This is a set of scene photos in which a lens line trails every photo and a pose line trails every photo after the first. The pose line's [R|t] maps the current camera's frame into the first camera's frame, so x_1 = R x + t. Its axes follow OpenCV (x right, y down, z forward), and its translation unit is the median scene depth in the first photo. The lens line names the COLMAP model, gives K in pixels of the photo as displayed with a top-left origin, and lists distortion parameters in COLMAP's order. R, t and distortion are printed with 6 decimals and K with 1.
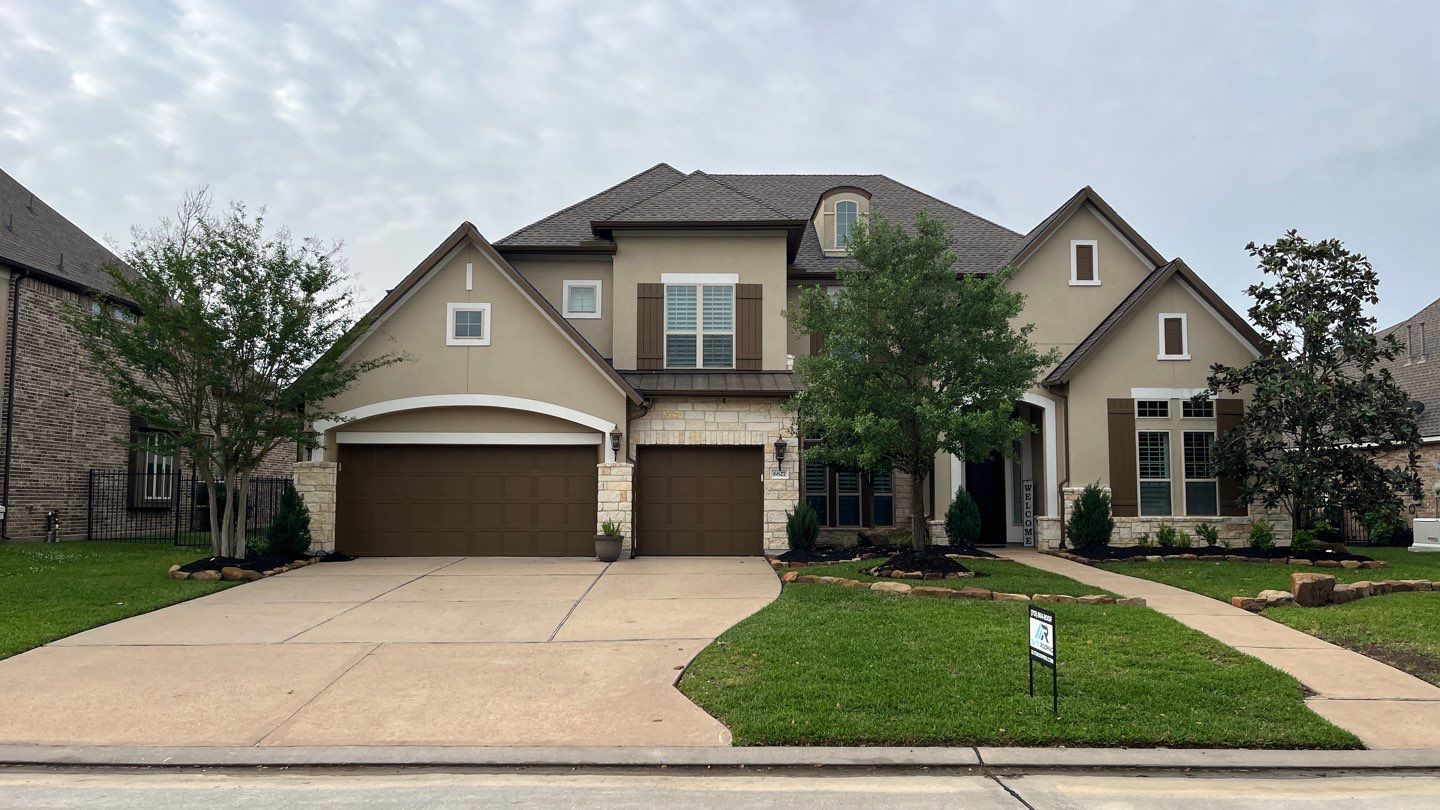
lens RADIAL K [[1094.9, 0, 725.6], [0, 1094.9, 404.5], [0, 0, 1]] dist [0.043241, -0.039933]
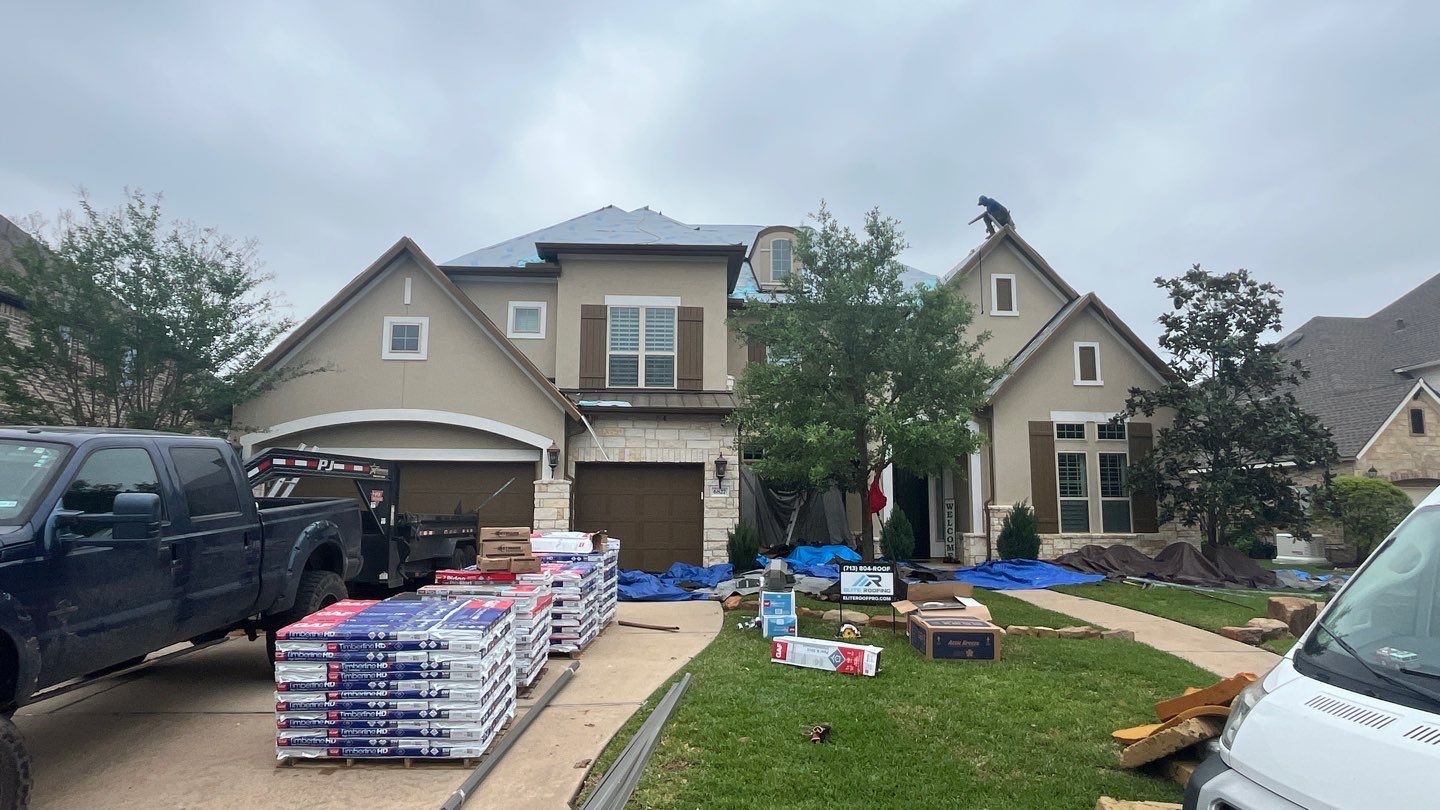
lens RADIAL K [[773.1, 0, 705.8], [0, 773.1, 408.5], [0, 0, 1]] dist [-0.006815, -0.002869]
pose [[0.999234, 0.007007, 0.038510, 0.008601], [-0.005067, 0.998724, -0.050241, 0.021952], [-0.038813, 0.050008, 0.997994, 0.281674]]
